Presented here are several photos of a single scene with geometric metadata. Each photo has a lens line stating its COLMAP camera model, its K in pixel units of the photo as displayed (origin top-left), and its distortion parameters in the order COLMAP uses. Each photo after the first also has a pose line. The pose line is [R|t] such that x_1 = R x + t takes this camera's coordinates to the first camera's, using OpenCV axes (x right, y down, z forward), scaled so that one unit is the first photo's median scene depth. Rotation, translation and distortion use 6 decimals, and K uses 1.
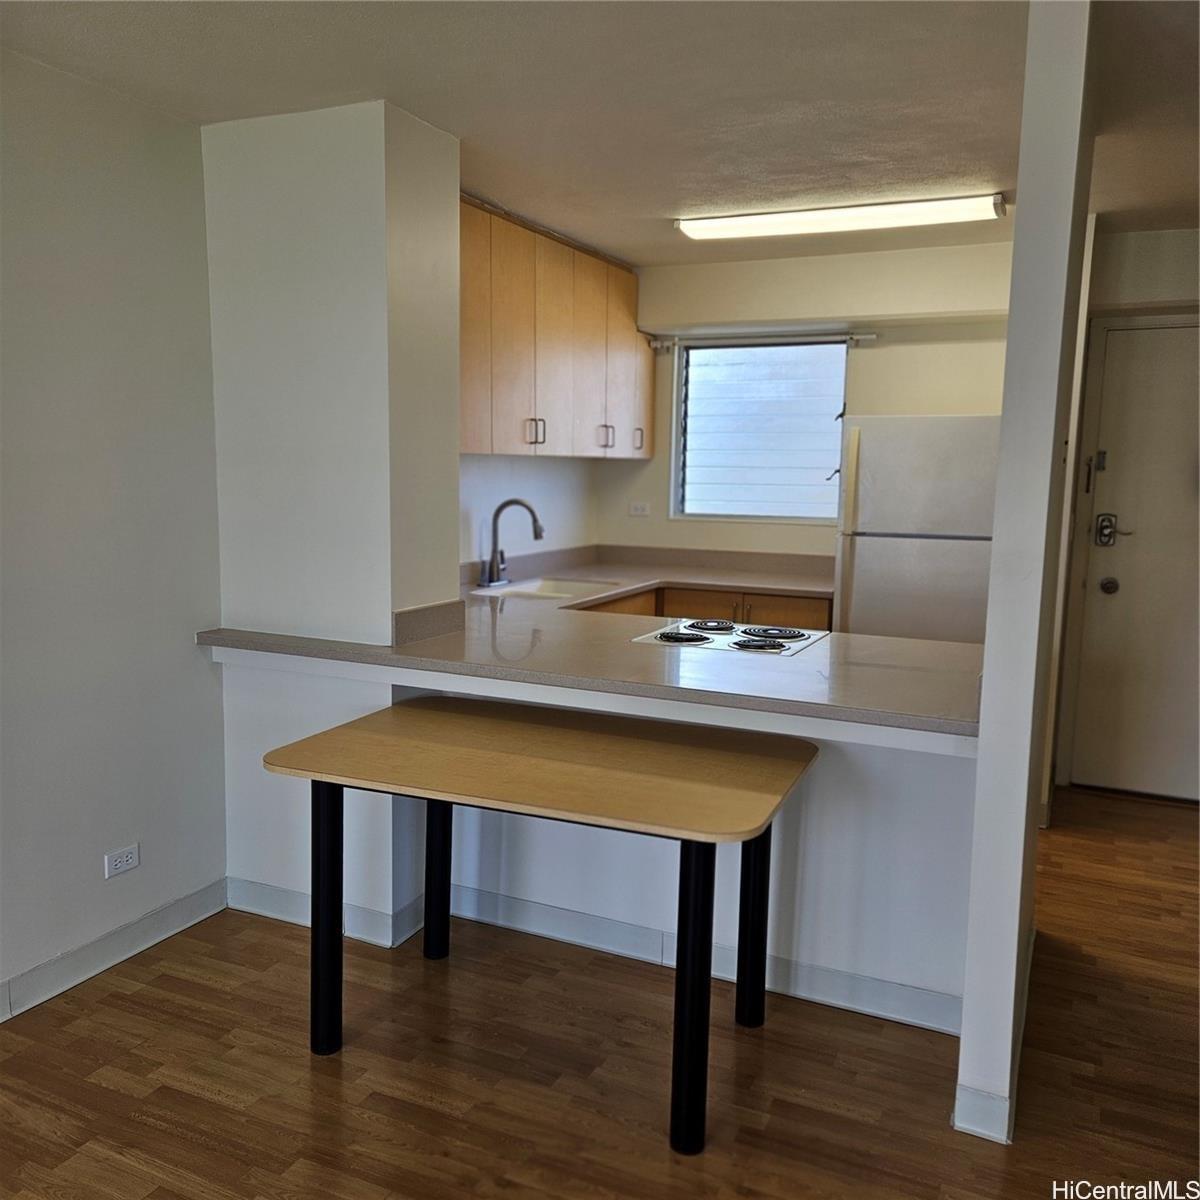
lens RADIAL K [[1042.2, 0, 601.3], [0, 1042.2, 562.5], [0, 0, 1]] dist [0.047561, -0.005279]
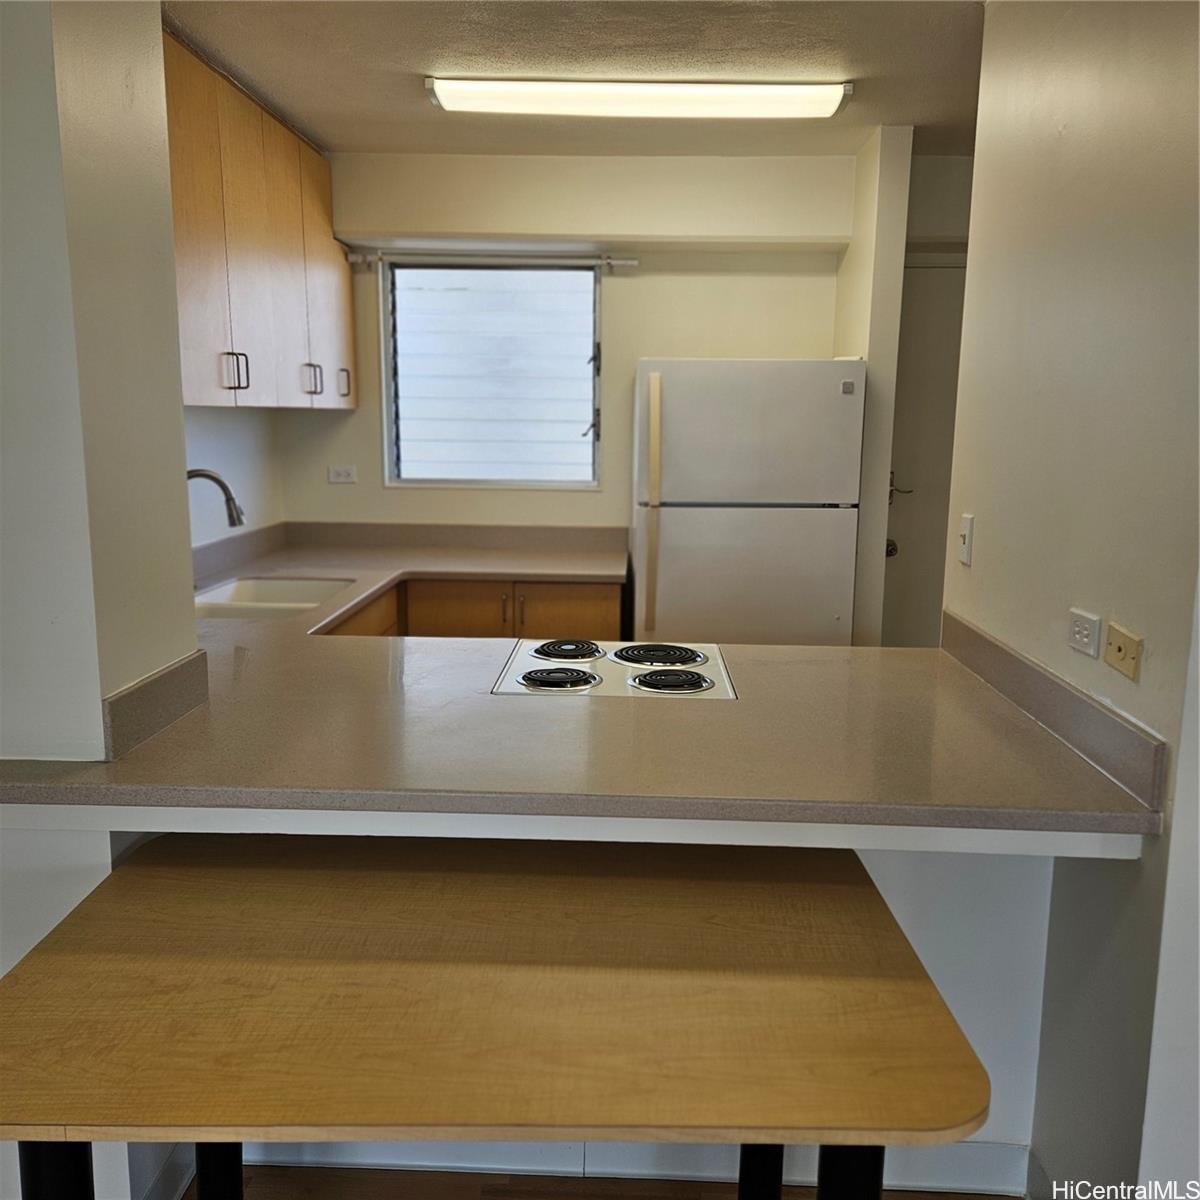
lens RADIAL K [[1042.2, 0, 601.3], [0, 1042.2, 562.5], [0, 0, 1]] dist [0.047561, -0.005279]
pose [[0.918624, -0.058788, 0.390736, -0.102180], [0.037121, 0.997337, 0.062782, -0.030076], [-0.393386, -0.043168, 0.918359, 0.229698]]
